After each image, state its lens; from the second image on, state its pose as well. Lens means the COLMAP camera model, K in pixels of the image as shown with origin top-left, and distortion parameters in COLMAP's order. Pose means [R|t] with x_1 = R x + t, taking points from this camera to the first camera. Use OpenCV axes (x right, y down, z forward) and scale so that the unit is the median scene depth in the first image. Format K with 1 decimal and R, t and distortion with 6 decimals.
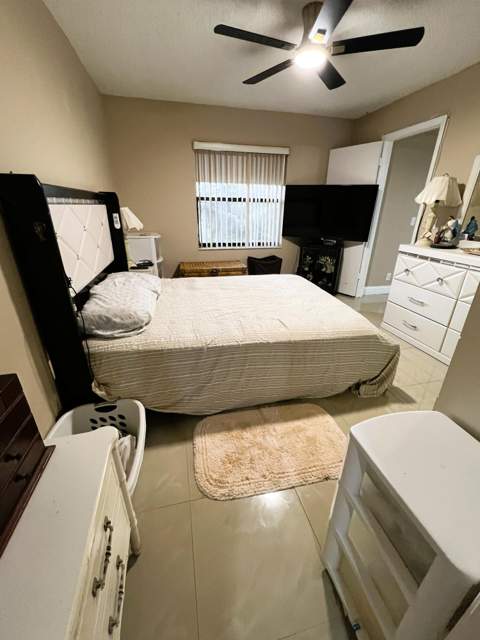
lens RADIAL K [[264.8, 0, 240.0], [0, 264.8, 320.0], [0, 0, 1]] dist [-0.000808, -0.000732]
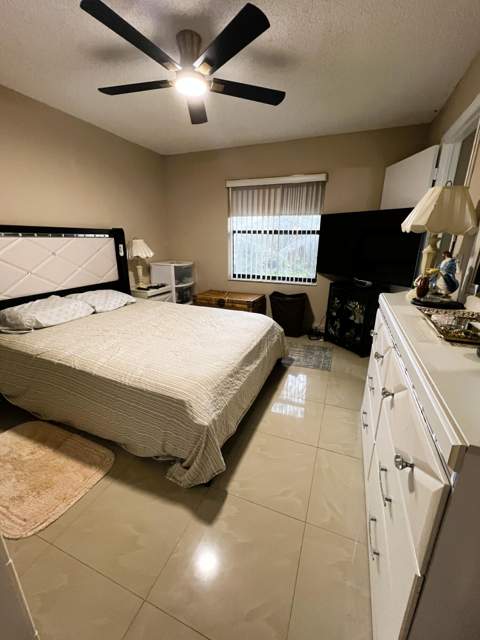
lens RADIAL K [[264.8, 0, 240.0], [0, 264.8, 320.0], [0, 0, 1]] dist [-0.000808, -0.000732]
pose [[0.816942, 0.162769, -0.553274, 0.508202], [-0.224492, 0.973432, -0.045100, -0.083372], [0.531233, 0.161050, 0.831778, 0.211035]]
